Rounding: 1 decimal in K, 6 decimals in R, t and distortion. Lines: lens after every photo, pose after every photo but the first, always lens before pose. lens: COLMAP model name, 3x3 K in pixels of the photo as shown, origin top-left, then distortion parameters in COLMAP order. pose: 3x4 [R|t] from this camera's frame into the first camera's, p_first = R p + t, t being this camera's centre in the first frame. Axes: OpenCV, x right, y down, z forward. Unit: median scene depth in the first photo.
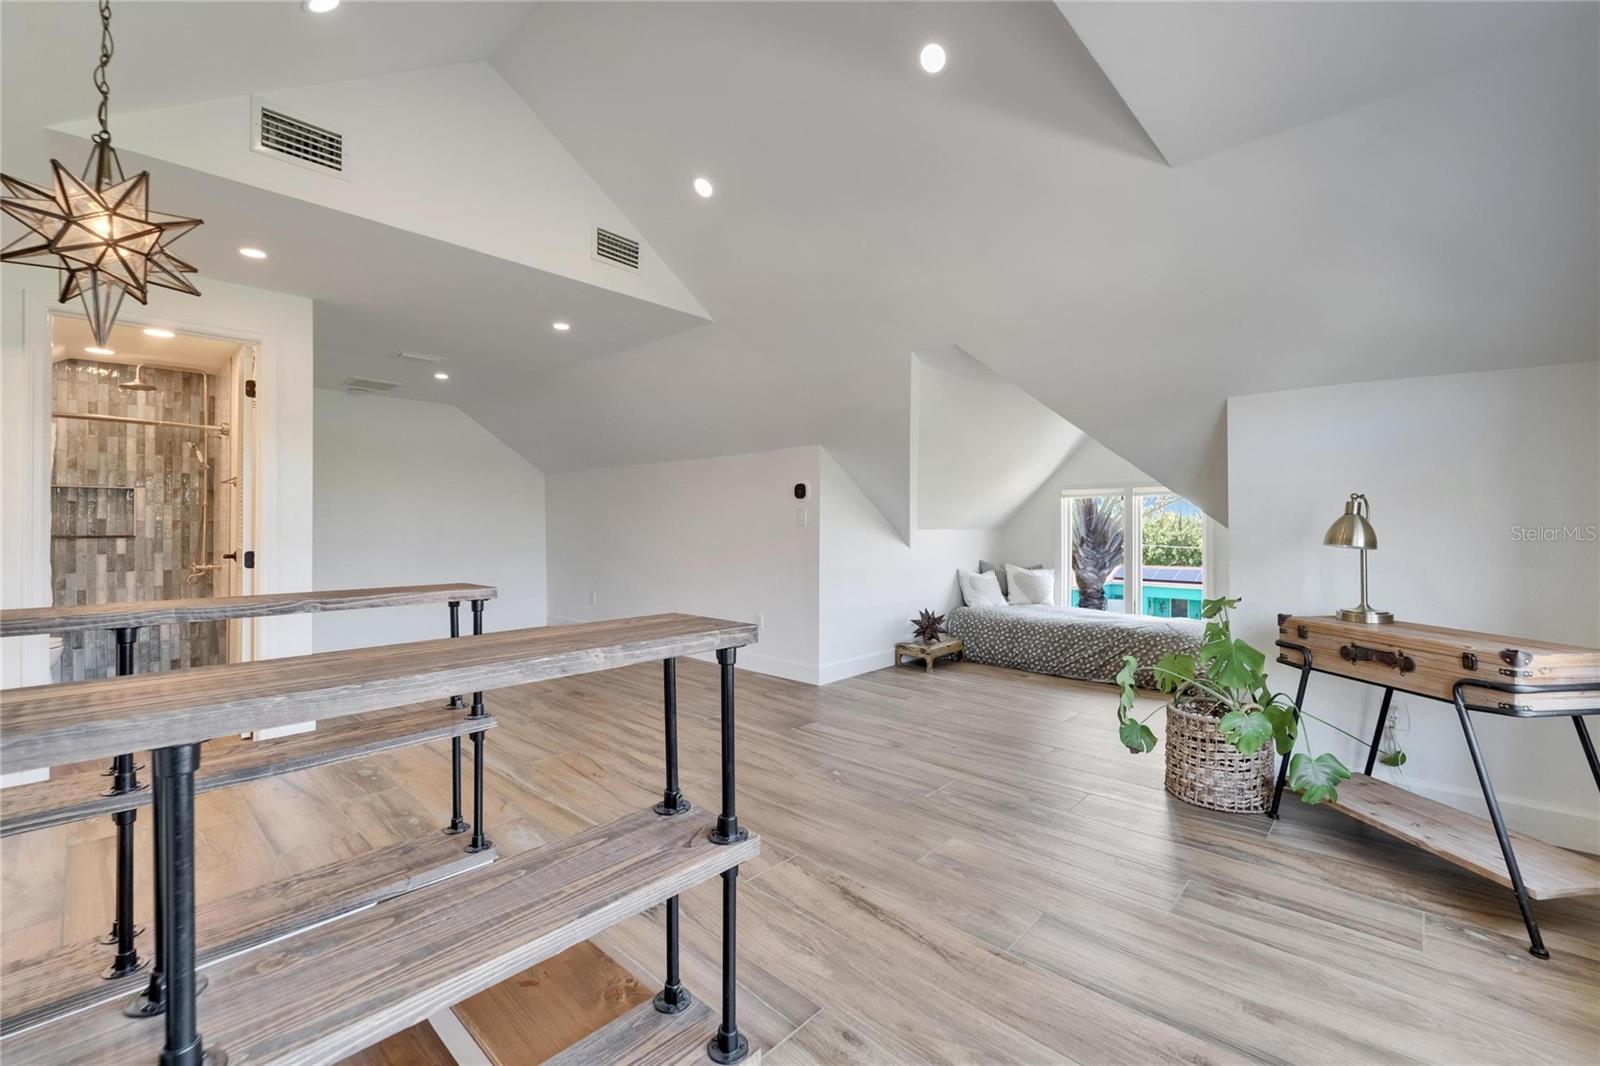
lens RADIAL K [[648.7, 0, 795.3], [0, 648.7, 526.7], [0, 0, 1]] dist [0.002987, -0.000398]
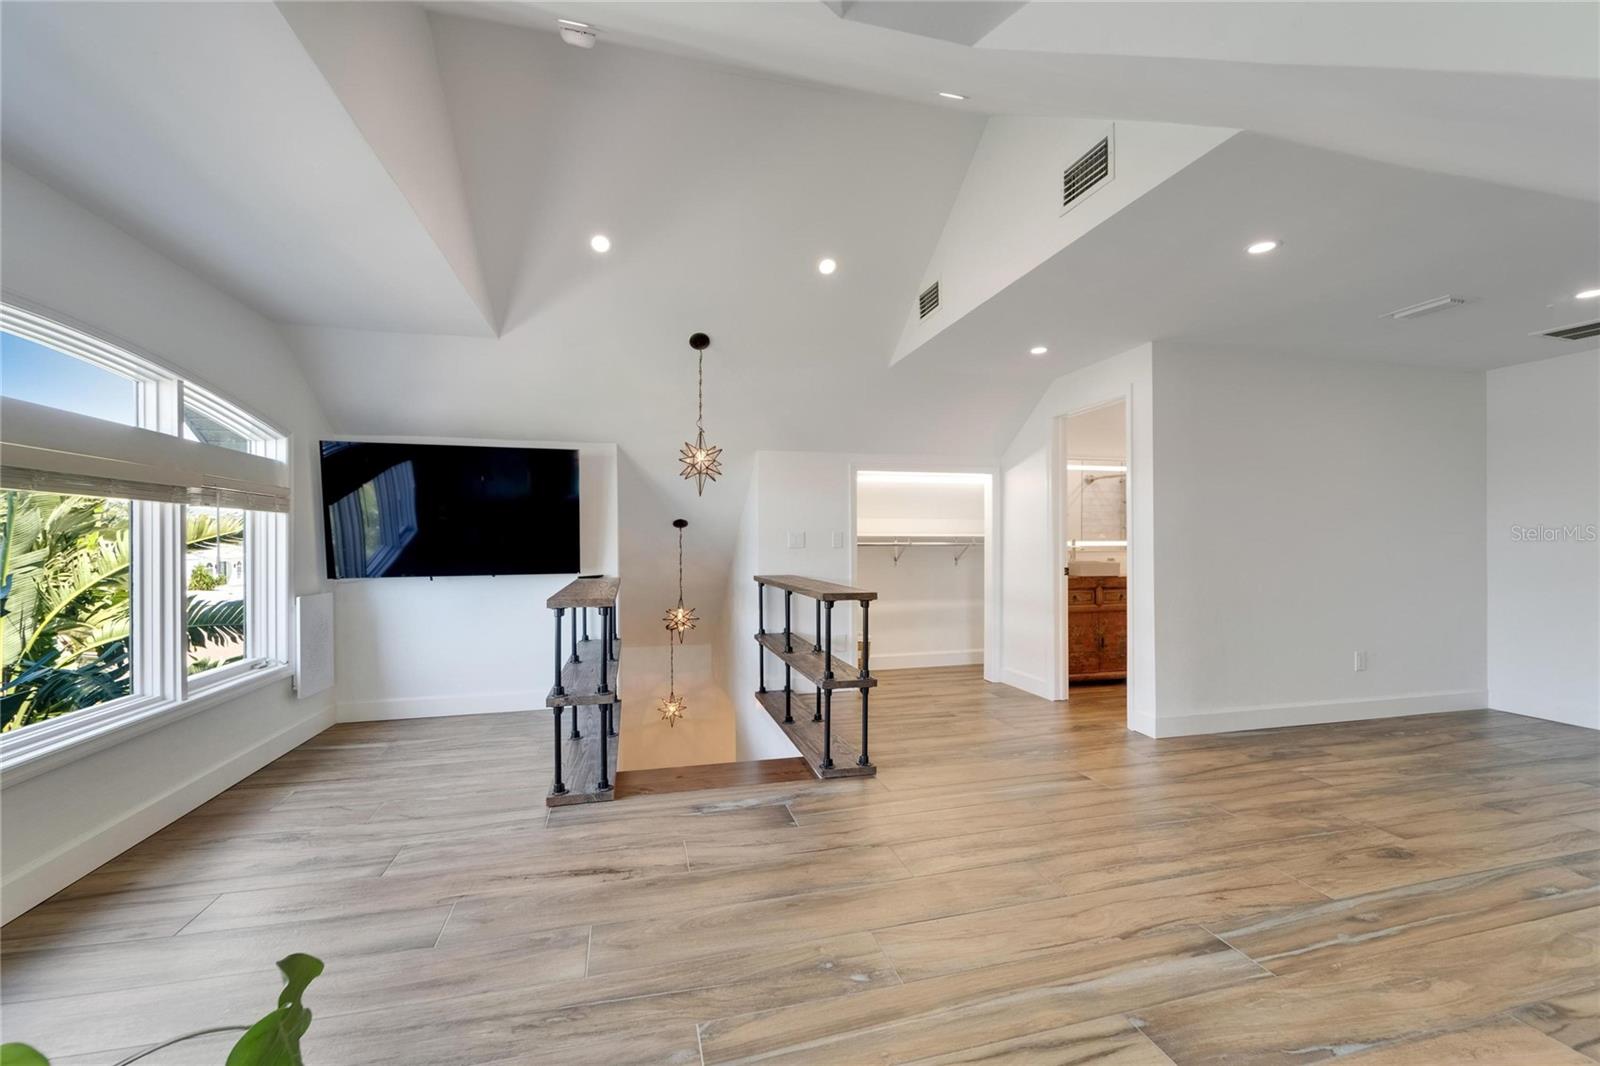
lens RADIAL K [[648.7, 0, 800.8], [0, 648.7, 539.4], [0, 0, 1]] dist [0.002987, -0.000398]
pose [[-0.523381, -0.000115, -0.852099, 0.354992], [0.006490, 0.999970, -0.004120, -0.010025], [0.852074, -0.007686, -0.523364, 0.757621]]
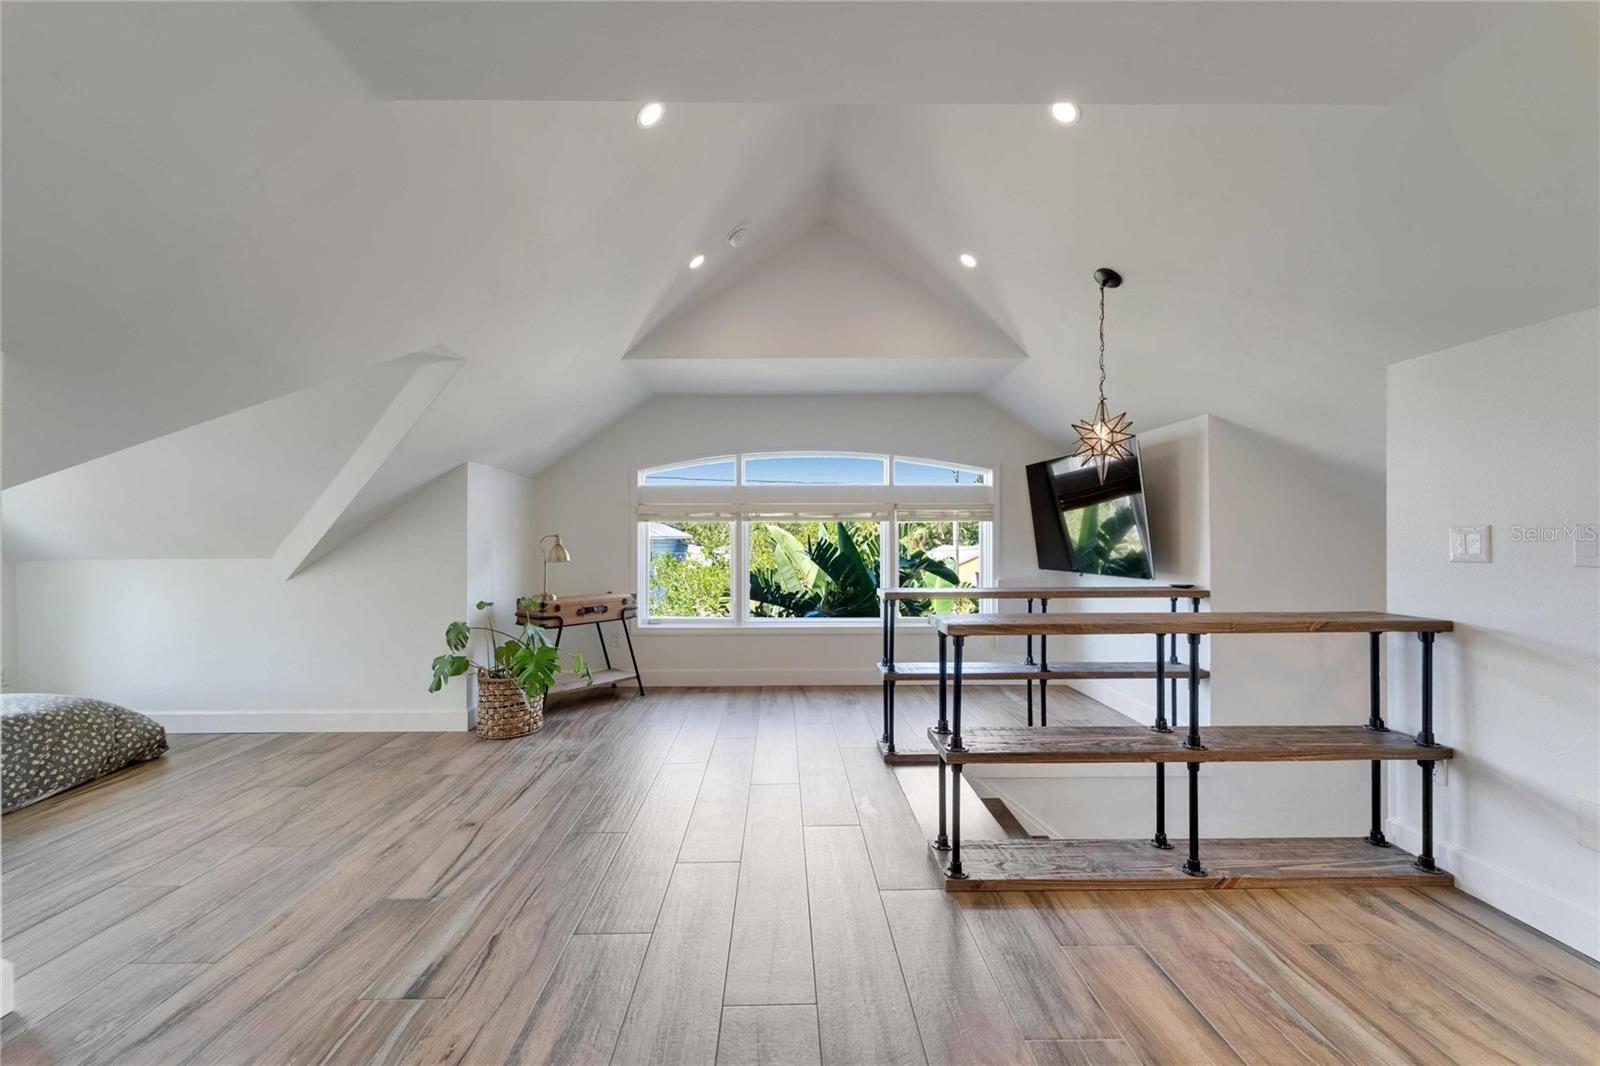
lens RADIAL K [[648.7, 0, 796.2], [0, 648.7, 535.7], [0, 0, 1]] dist [0.002987, -0.000398]
pose [[-0.705538, 0.003498, 0.708664, -0.488788], [0.002568, 0.999994, -0.002379, -0.019675], [-0.708668, 0.000142, -0.705542, 0.867390]]
